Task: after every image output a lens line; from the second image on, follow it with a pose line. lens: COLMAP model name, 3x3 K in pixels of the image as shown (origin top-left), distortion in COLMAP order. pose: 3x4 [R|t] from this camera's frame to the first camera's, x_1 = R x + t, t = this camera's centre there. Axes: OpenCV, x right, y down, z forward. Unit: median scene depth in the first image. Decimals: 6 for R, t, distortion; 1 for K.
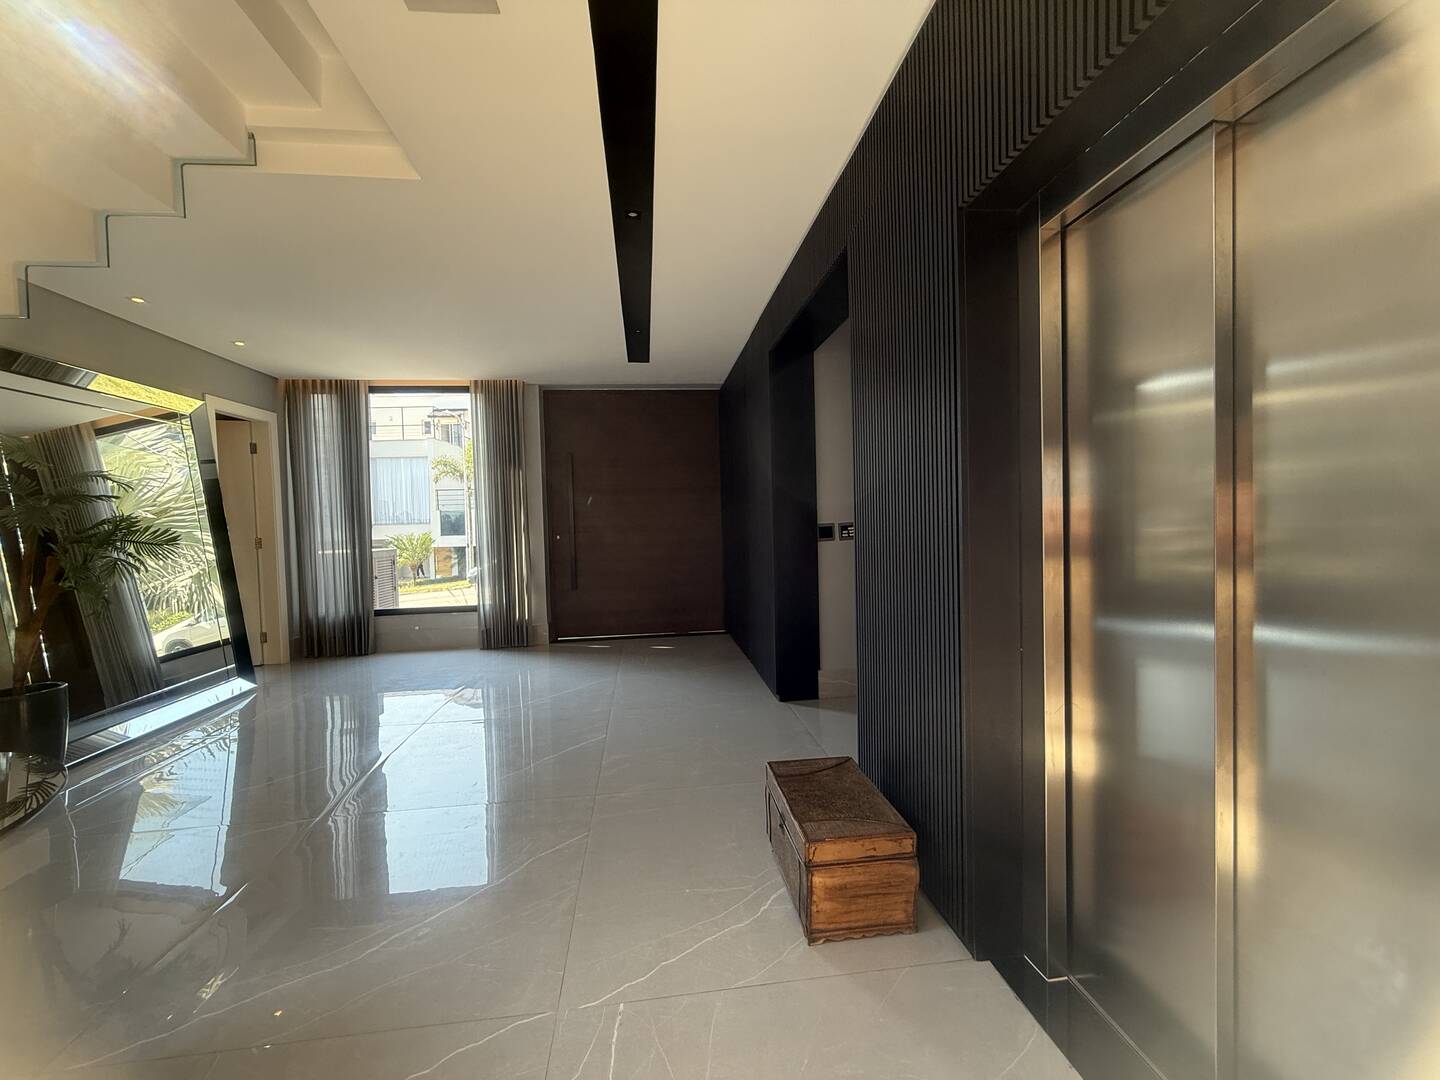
lens RADIAL K [[578.2, 0, 714.1], [0, 578.2, 540.2], [0, 0, 1]] dist [0.001714, 0.000181]
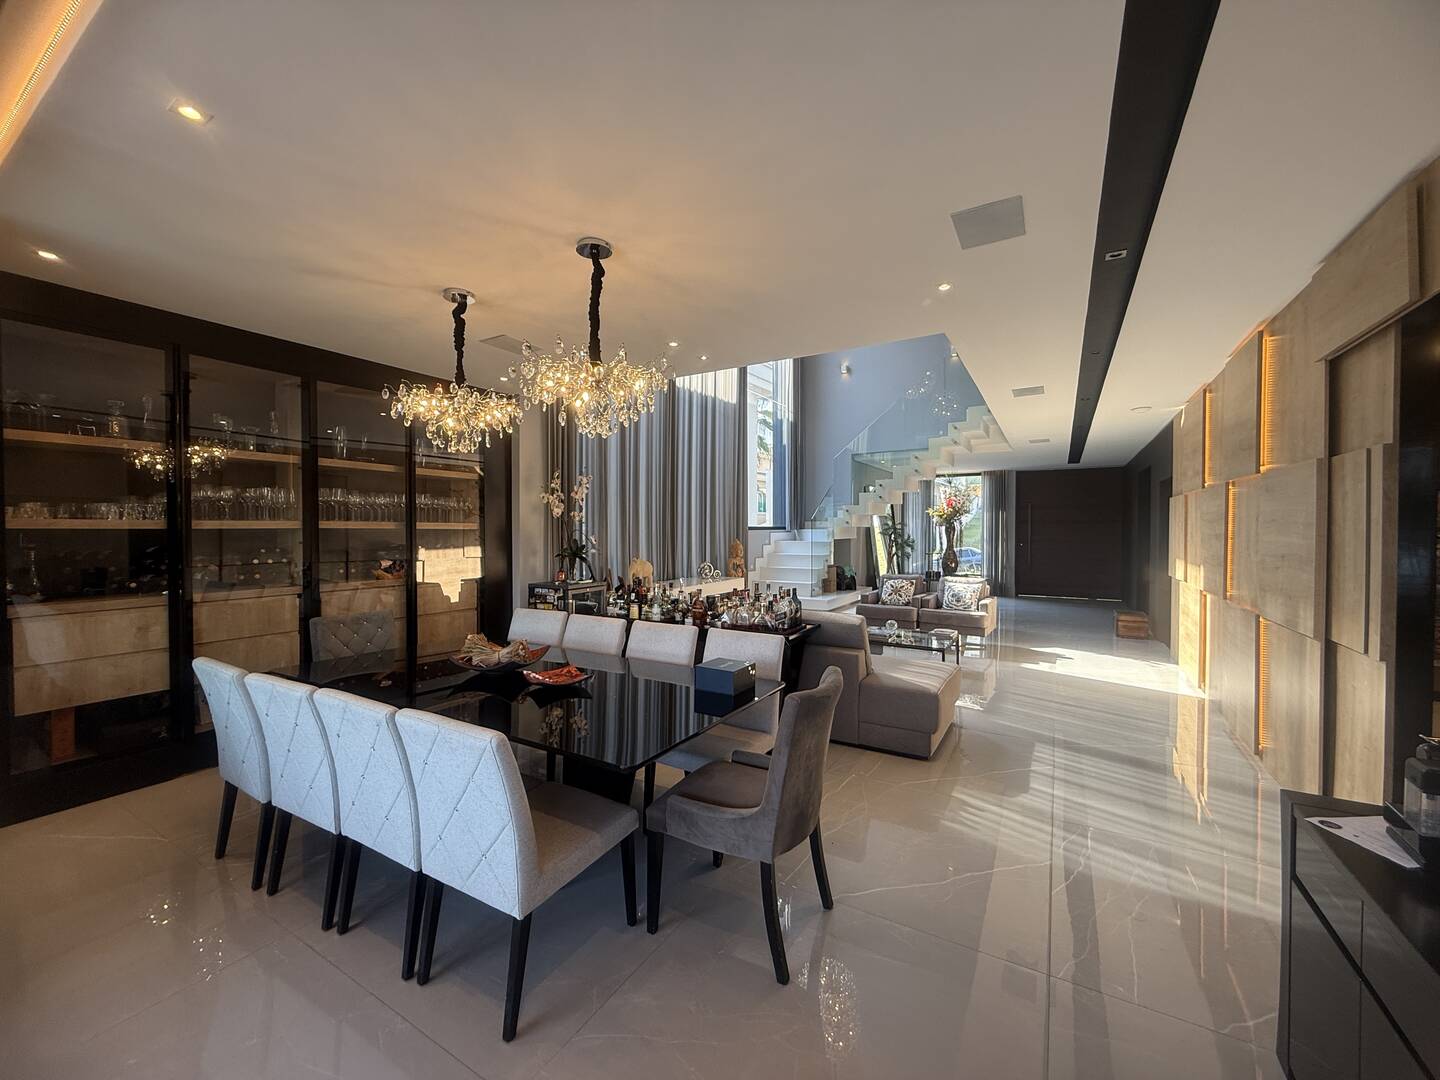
lens RADIAL K [[578.2, 0, 714.1], [0, 578.2, 540.2], [0, 0, 1]] dist [0.001714, 0.000181]
pose [[0.794158, 0.041455, -0.606295, 0.107904], [-0.042930, 0.999005, 0.012074, 0.002325], [0.606193, 0.016440, 0.795148, -1.319667]]
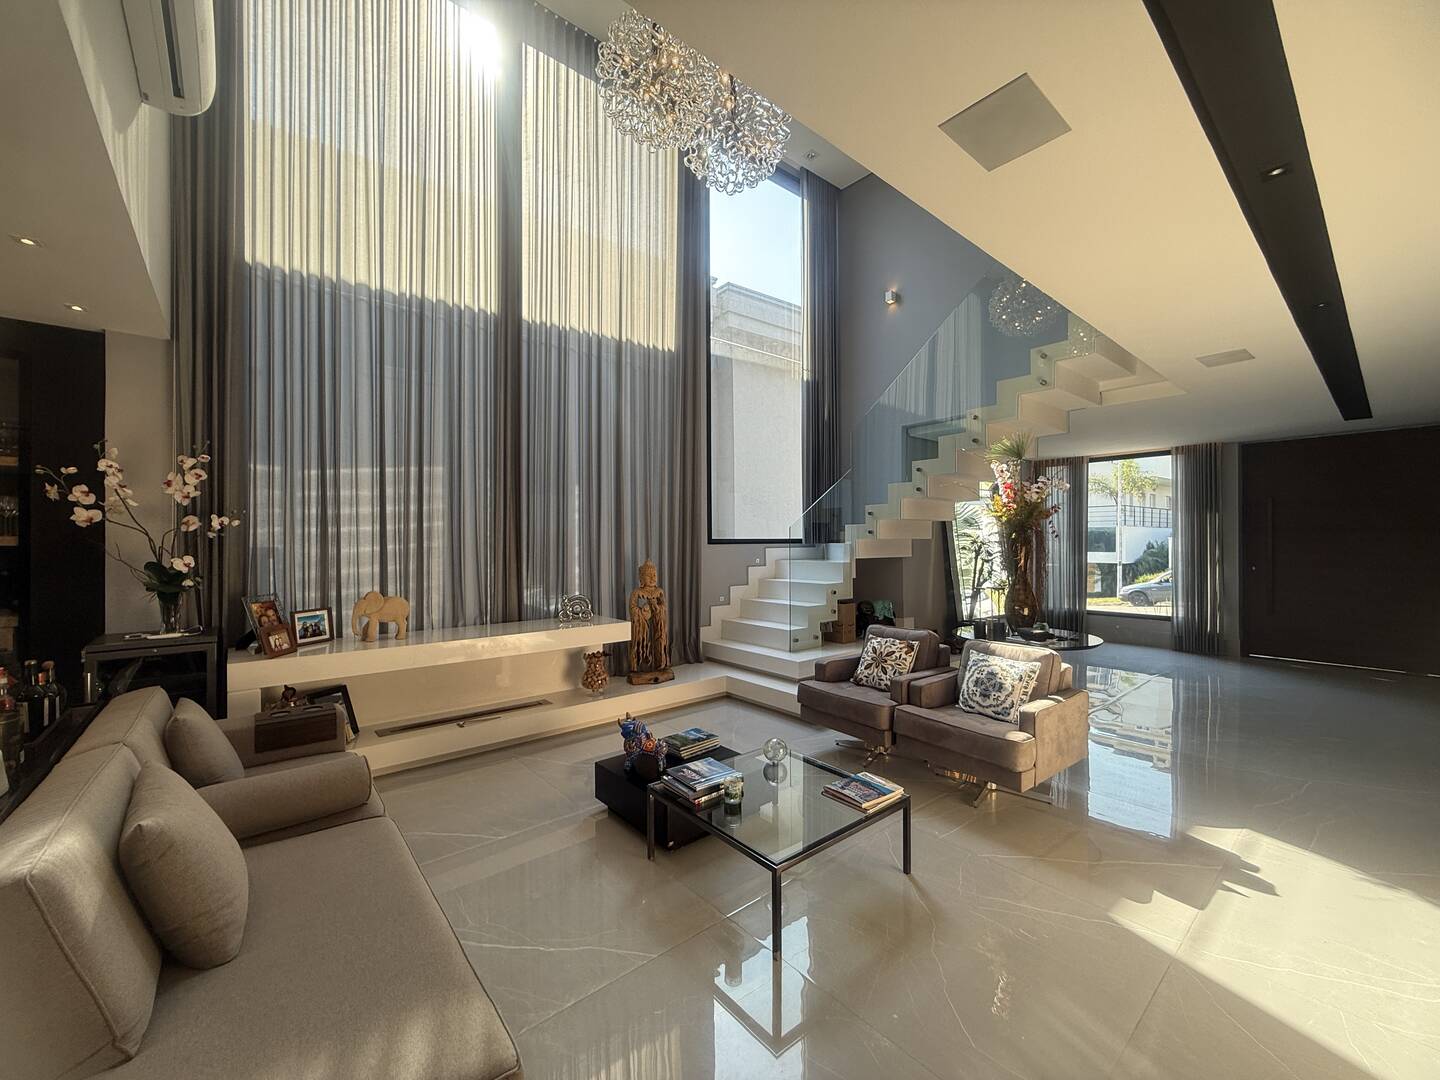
lens RADIAL K [[581.3, 0, 736.6], [0, 581.3, 540.1], [0, 0, 1]] dist [0.001193, 0.000238]
pose [[0.569070, 0.027822, -0.821818, 0.111107], [-0.043955, 0.999028, 0.003385, -0.021755], [0.821114, 0.034197, 0.569739, -0.573252]]
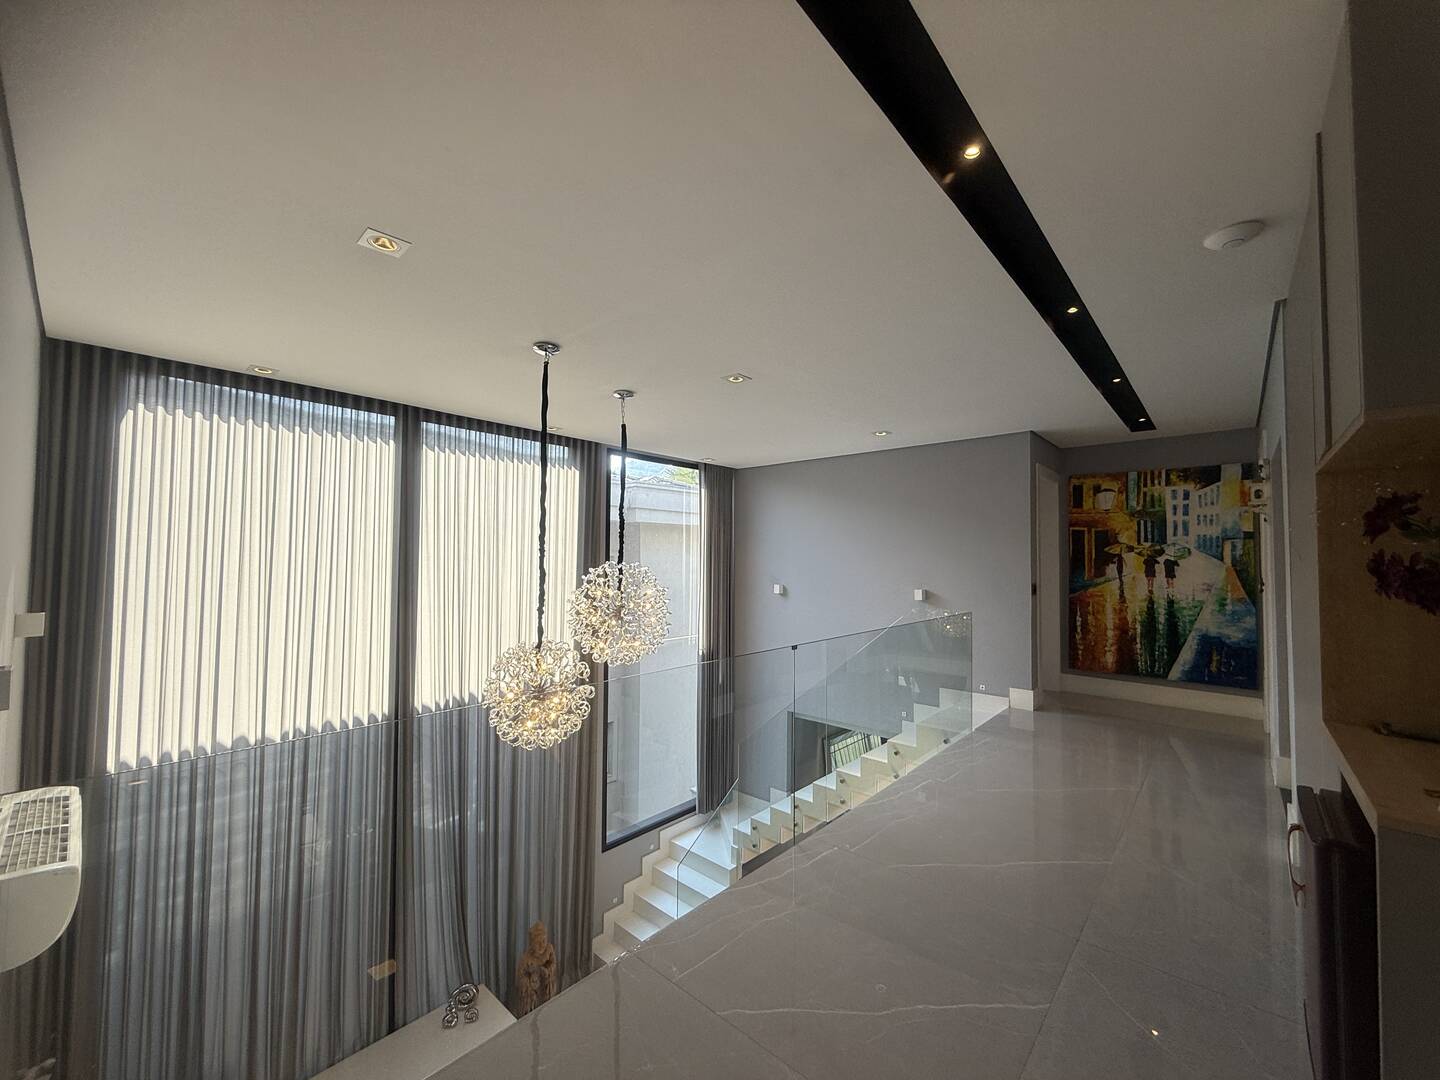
lens RADIAL K [[565.3, 0, 717.2], [0, 565.3, 544.7], [0, 0, 1]] dist [-0.000310, 0.000194]
pose [[0.666574, 0.011865, -0.745344, 0.139163], [-0.057021, 0.997755, -0.035111, -0.553416], [0.743255, 0.065904, 0.665755, -0.596960]]
